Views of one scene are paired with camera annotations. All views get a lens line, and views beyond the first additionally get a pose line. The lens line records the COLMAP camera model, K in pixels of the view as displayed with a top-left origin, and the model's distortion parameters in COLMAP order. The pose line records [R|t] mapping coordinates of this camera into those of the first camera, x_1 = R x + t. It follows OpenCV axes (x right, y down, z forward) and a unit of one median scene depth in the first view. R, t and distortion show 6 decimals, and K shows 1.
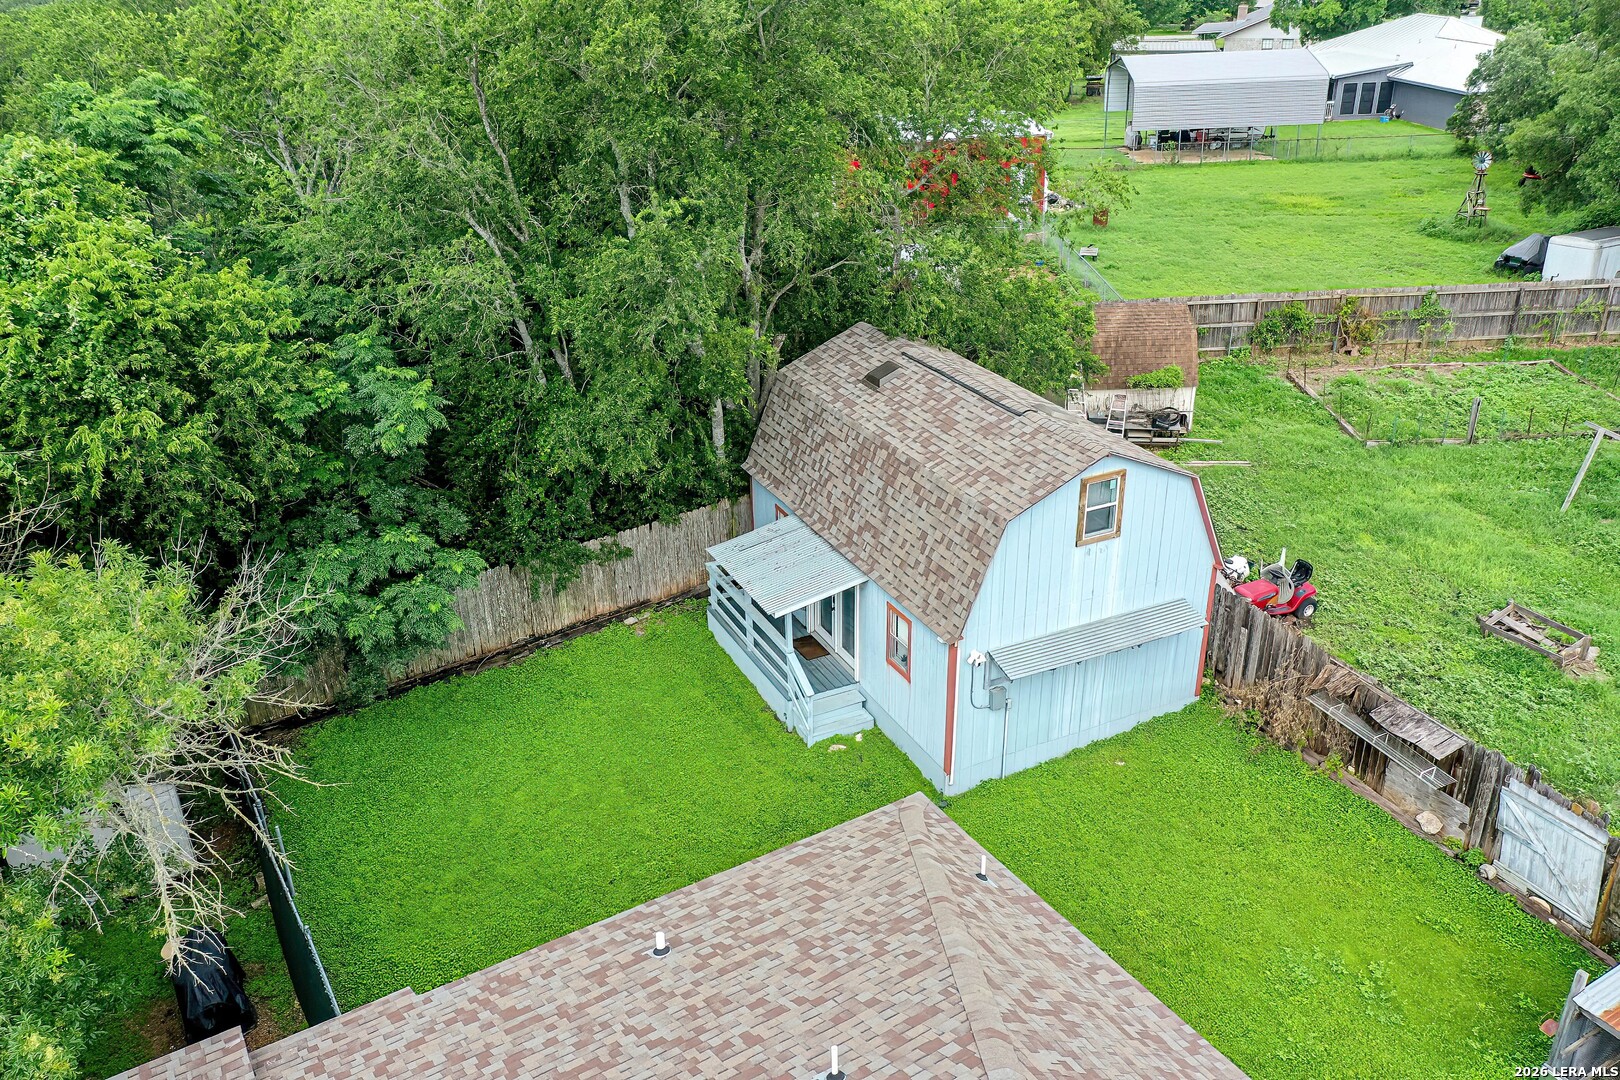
lens RADIAL K [[1285.8, 0, 807.8], [0, 1285.8, 539.5], [0, 0, 1]] dist [0.000349, 0.005311]
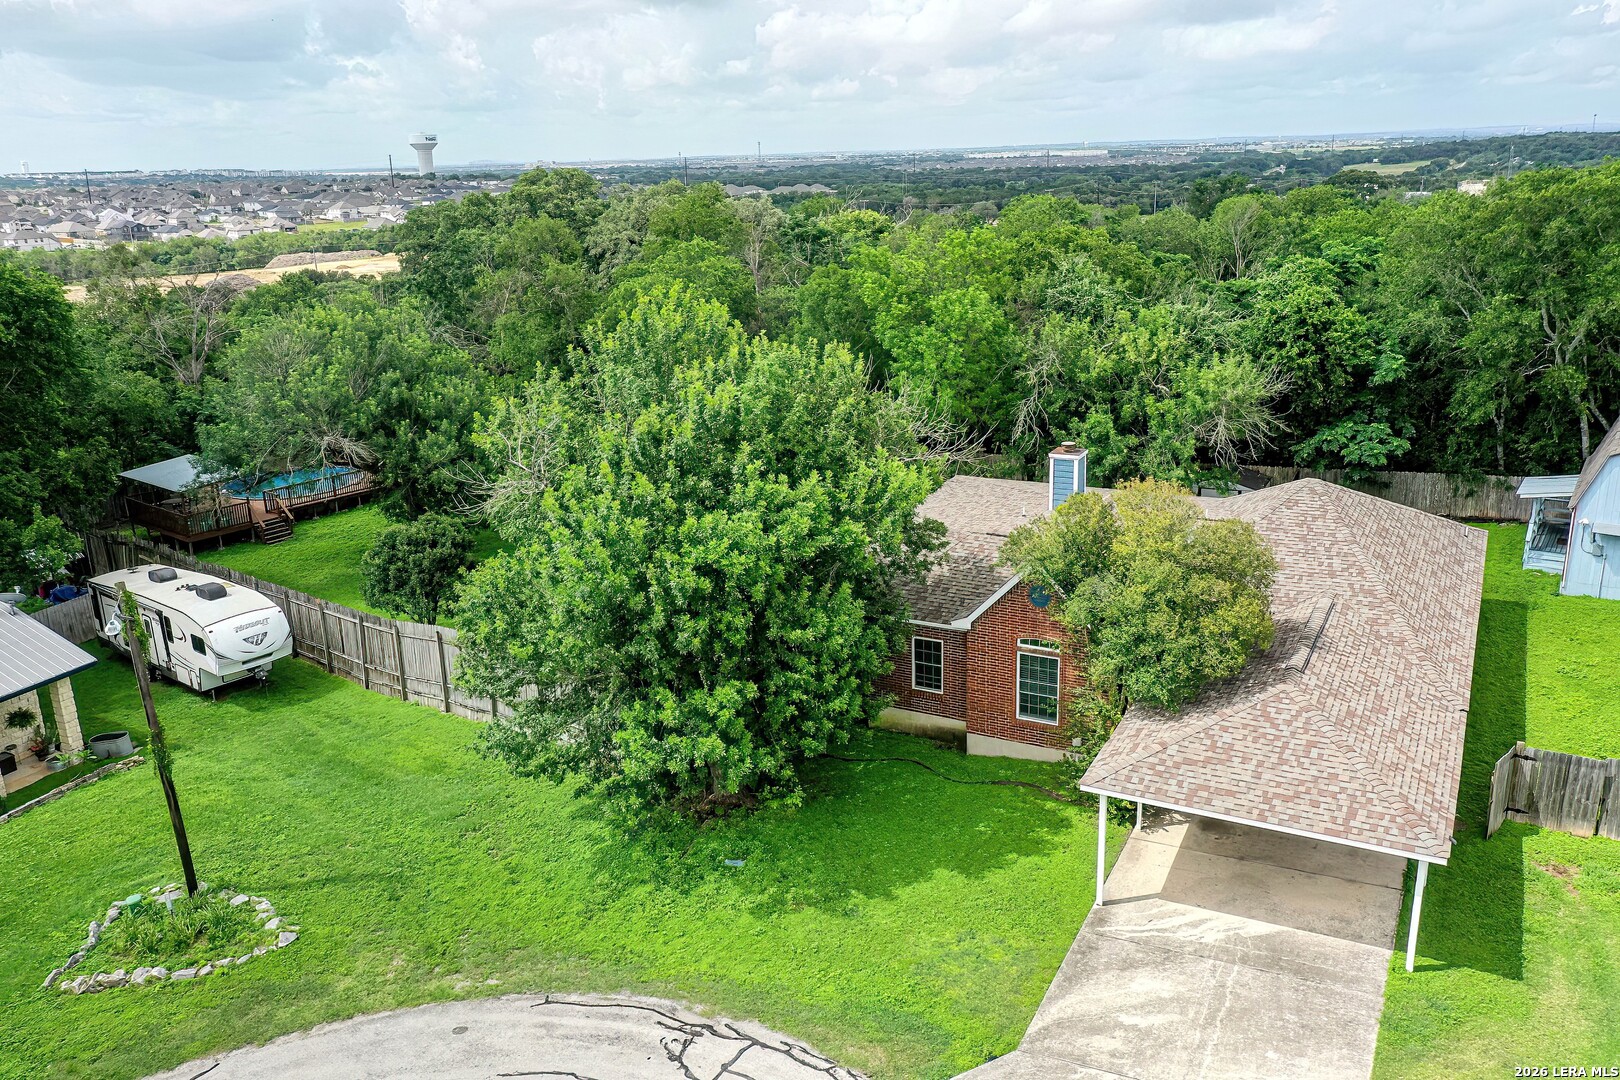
lens RADIAL K [[1285.8, 0, 816.3], [0, 1285.8, 536.4], [0, 0, 1]] dist [0.000349, 0.005311]
pose [[0.513028, 0.251594, -0.820672, 1.213140], [-0.355561, 0.932487, 0.063601, 0.426797], [0.781268, 0.259170, 0.567849, -1.173779]]
